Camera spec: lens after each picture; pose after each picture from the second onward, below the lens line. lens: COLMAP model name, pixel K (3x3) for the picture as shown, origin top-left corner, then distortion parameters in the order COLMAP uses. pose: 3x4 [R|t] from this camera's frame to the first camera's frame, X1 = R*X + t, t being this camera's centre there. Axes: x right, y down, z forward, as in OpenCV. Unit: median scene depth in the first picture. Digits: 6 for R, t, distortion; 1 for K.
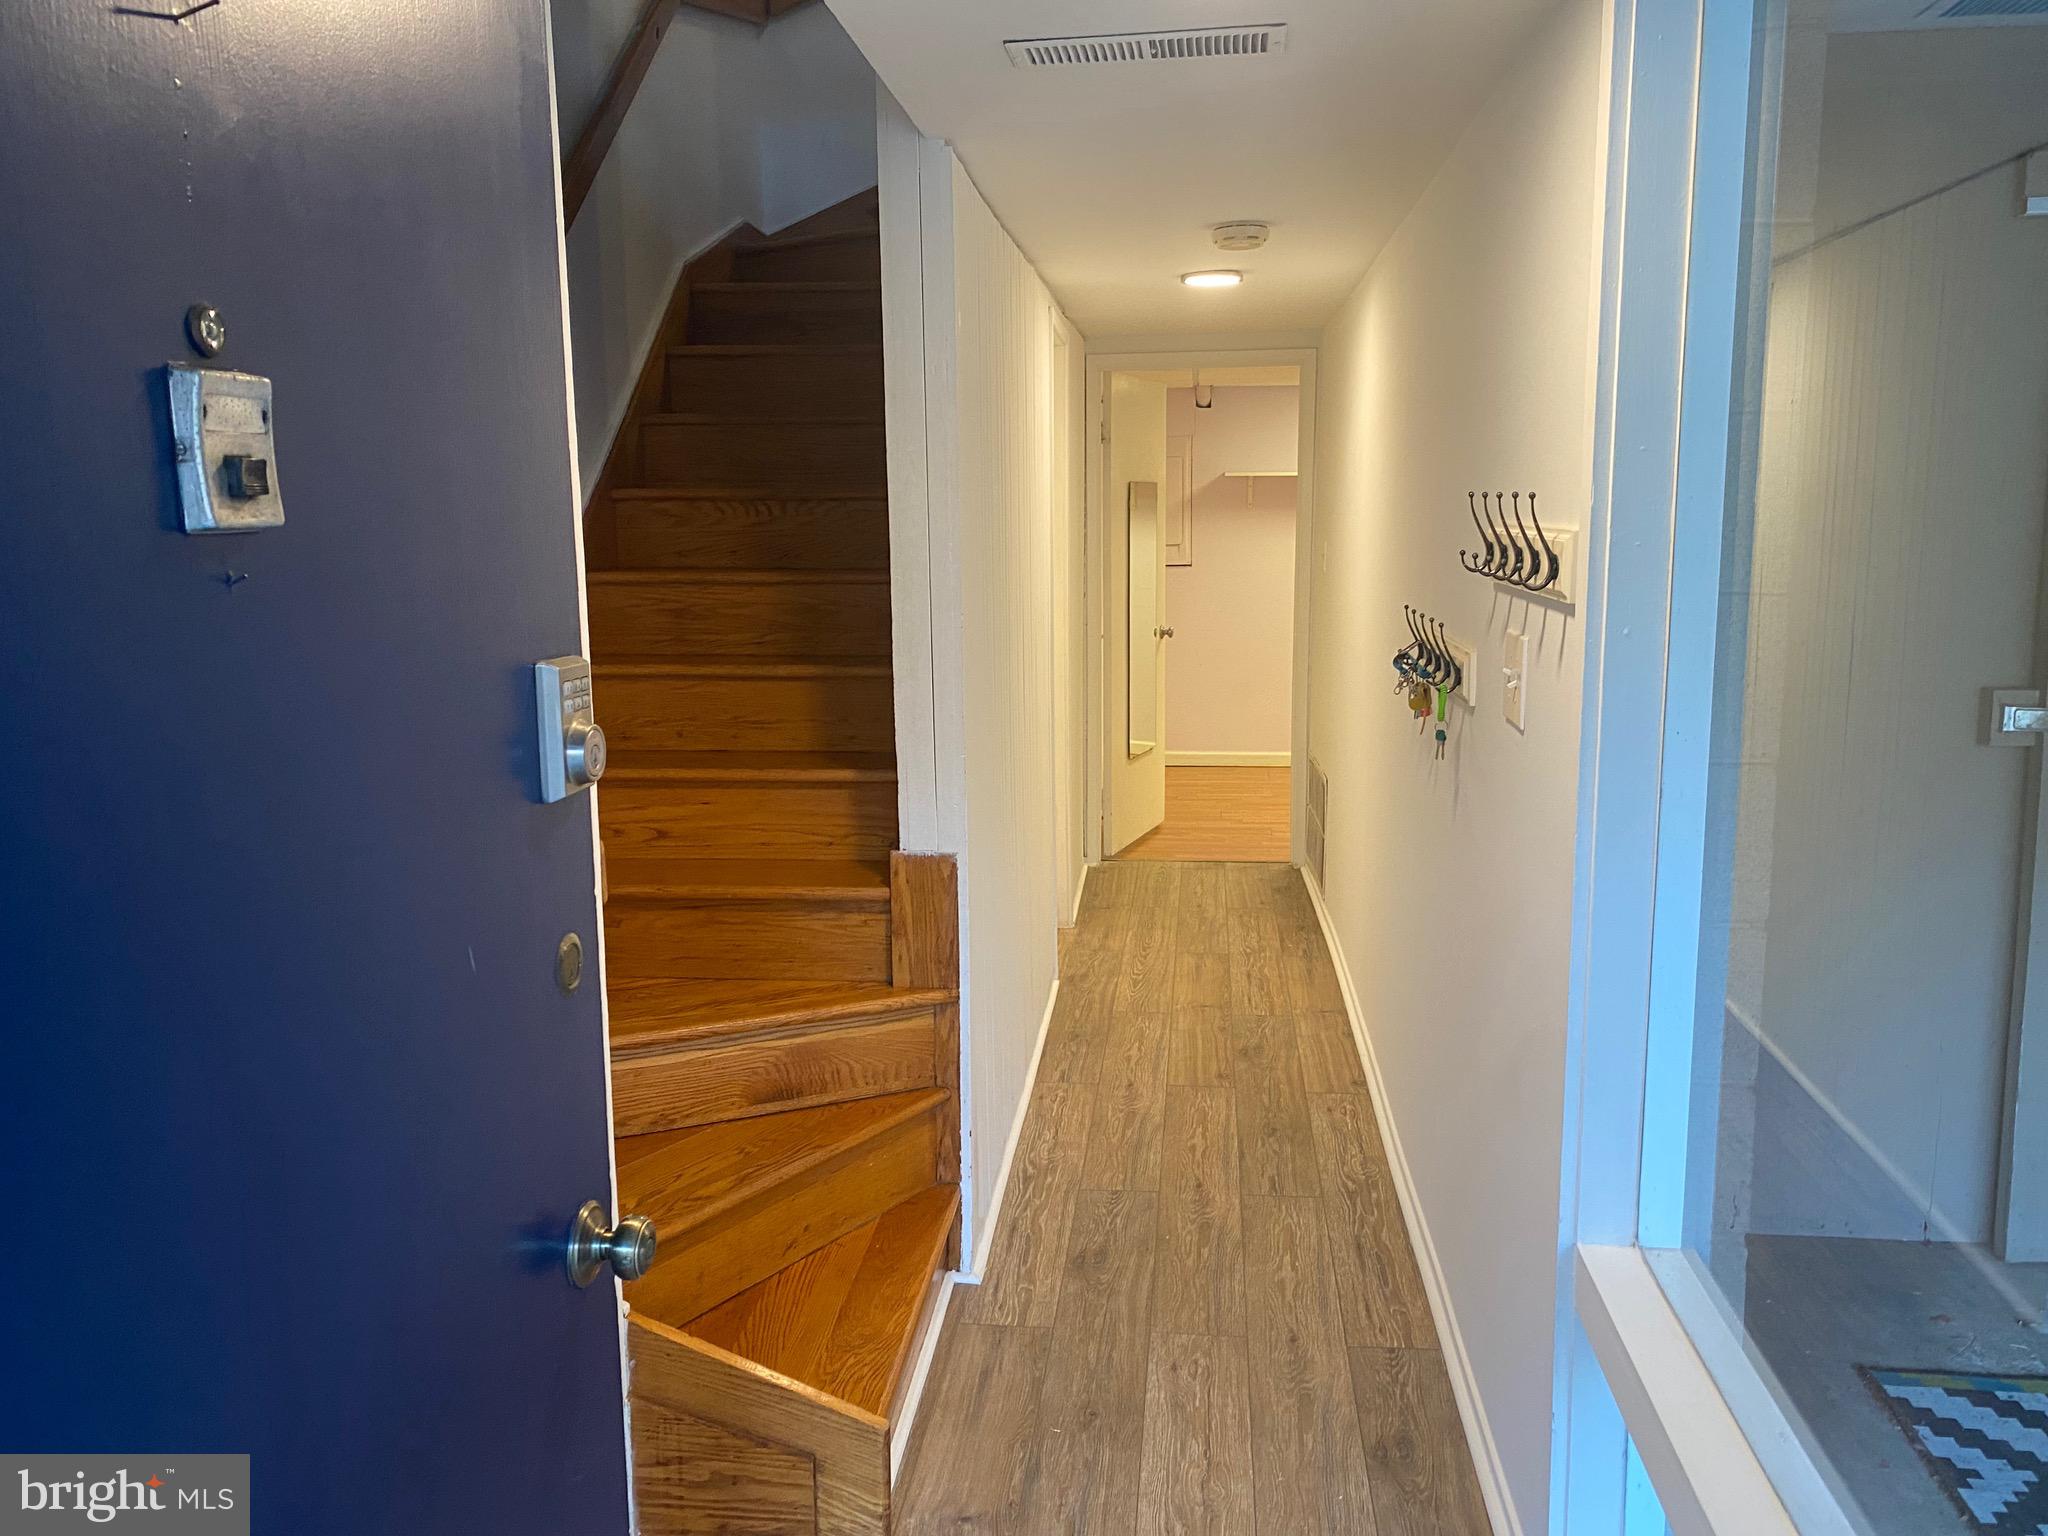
lens RADIAL K [[1558.8, 0, 1028.6], [0, 1558.8, 764.0], [0, 0, 1]] dist [0.009013, -0.009633]
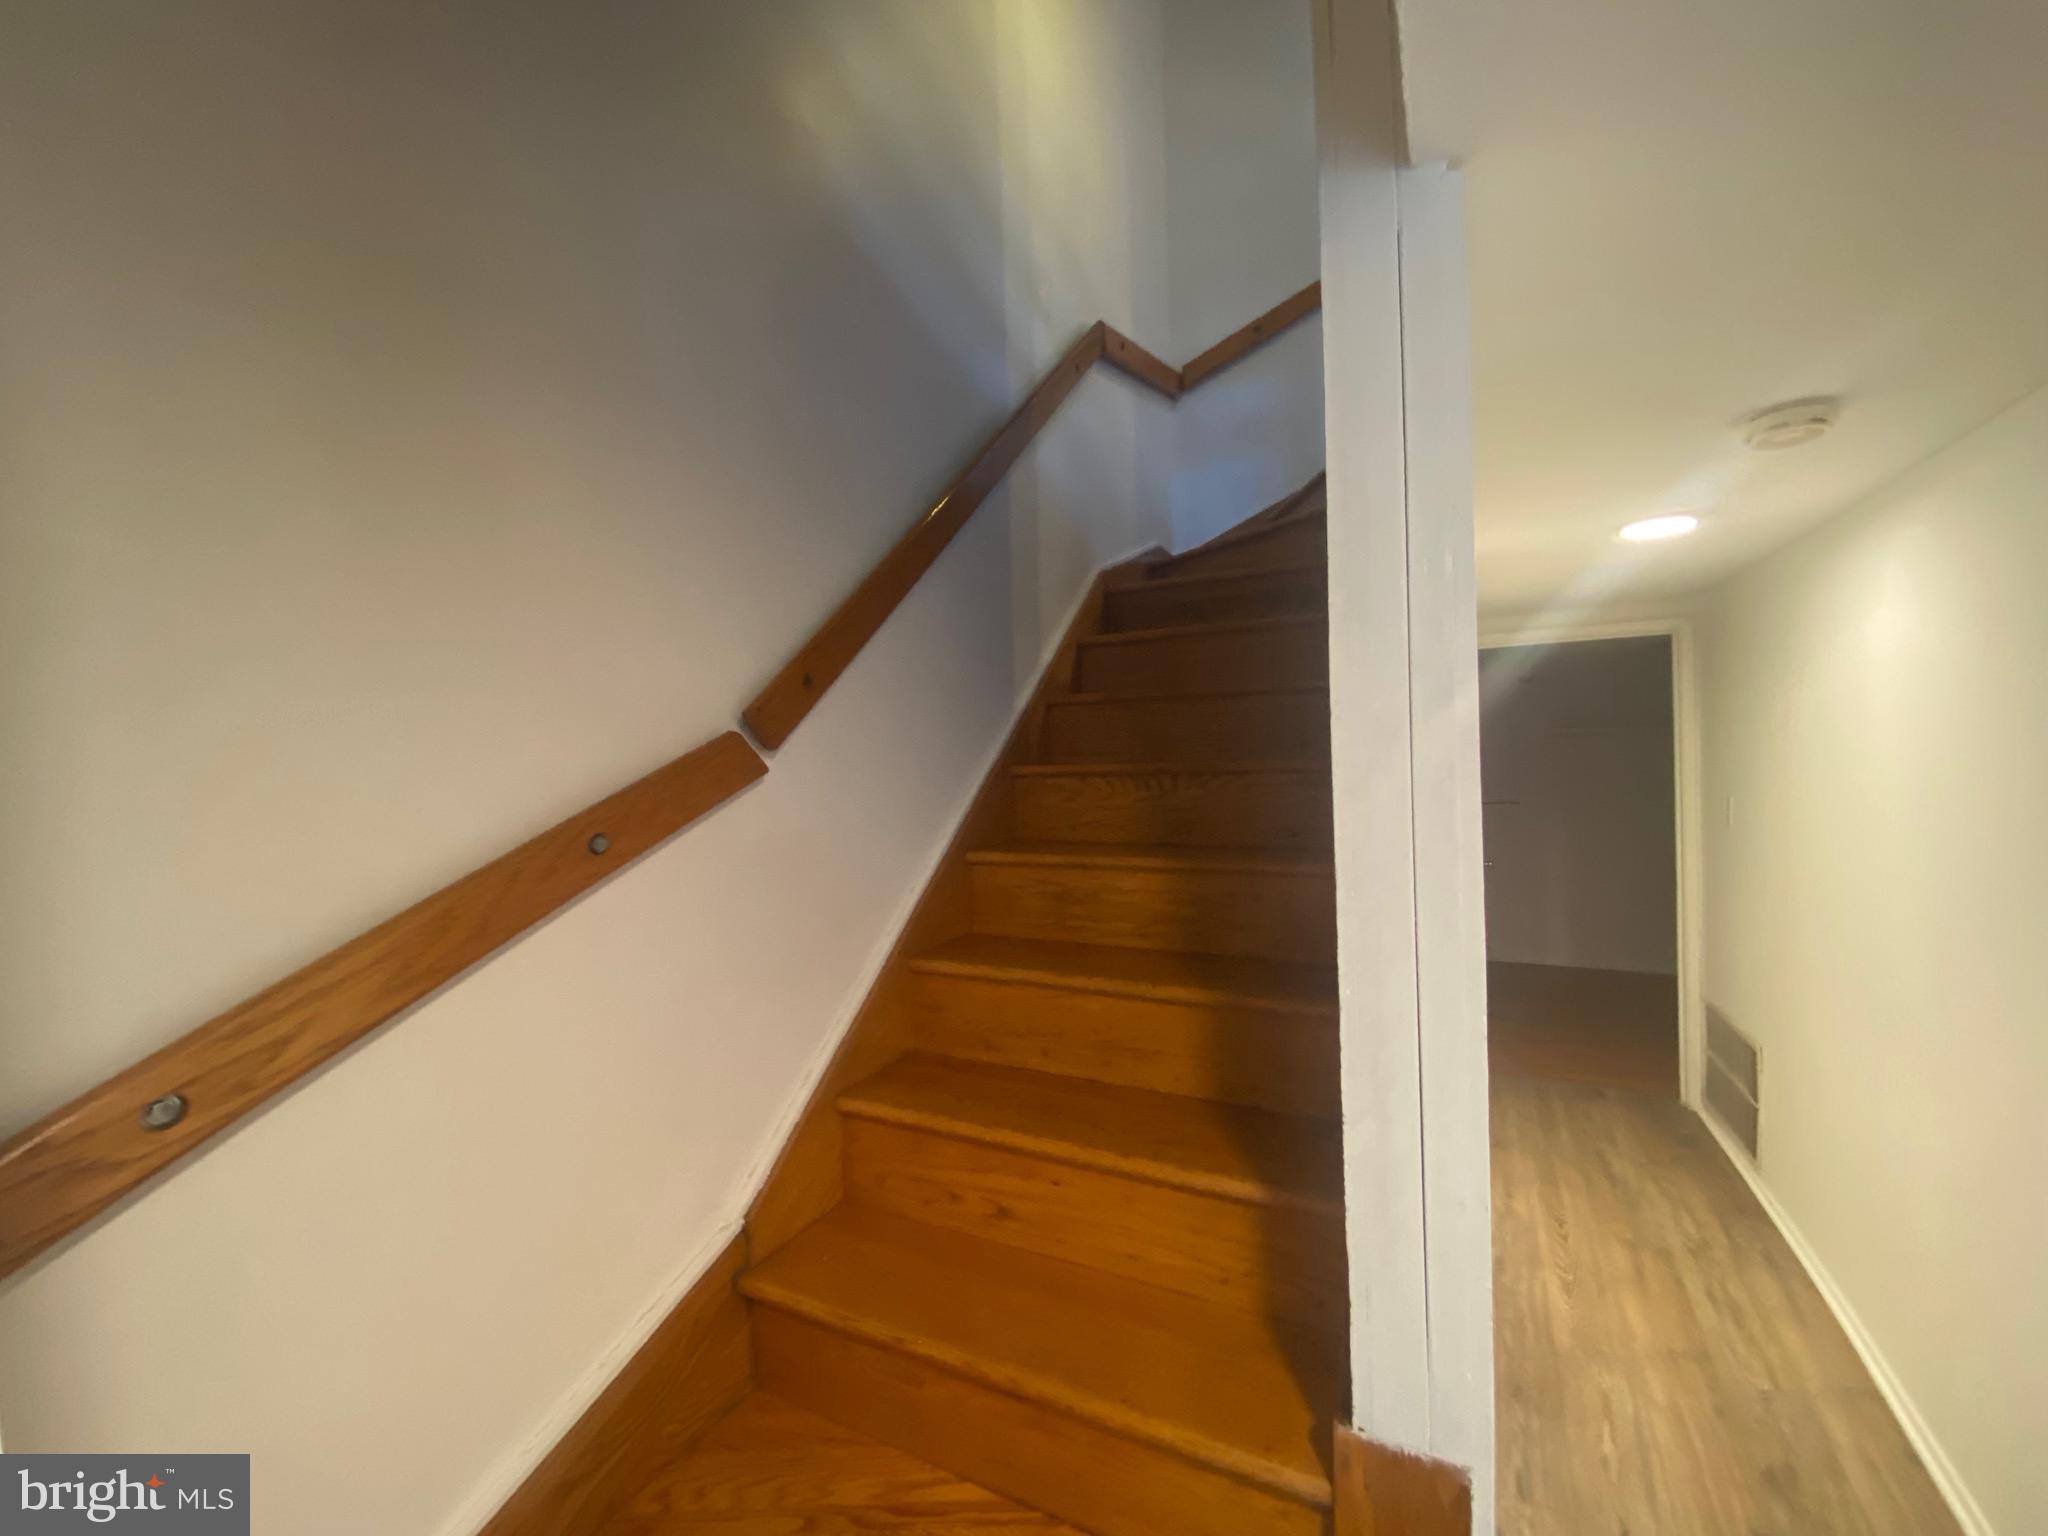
lens RADIAL K [[829.7, 0, 1022.3], [0, 829.7, 770.9], [0, 0, 1]] dist [0.012034, -0.001594]
pose [[0.934650, -0.010171, -0.355423, -0.063021], [-0.039926, 0.990267, -0.133332, -0.098275], [0.353319, 0.138809, 0.925147, 0.487498]]
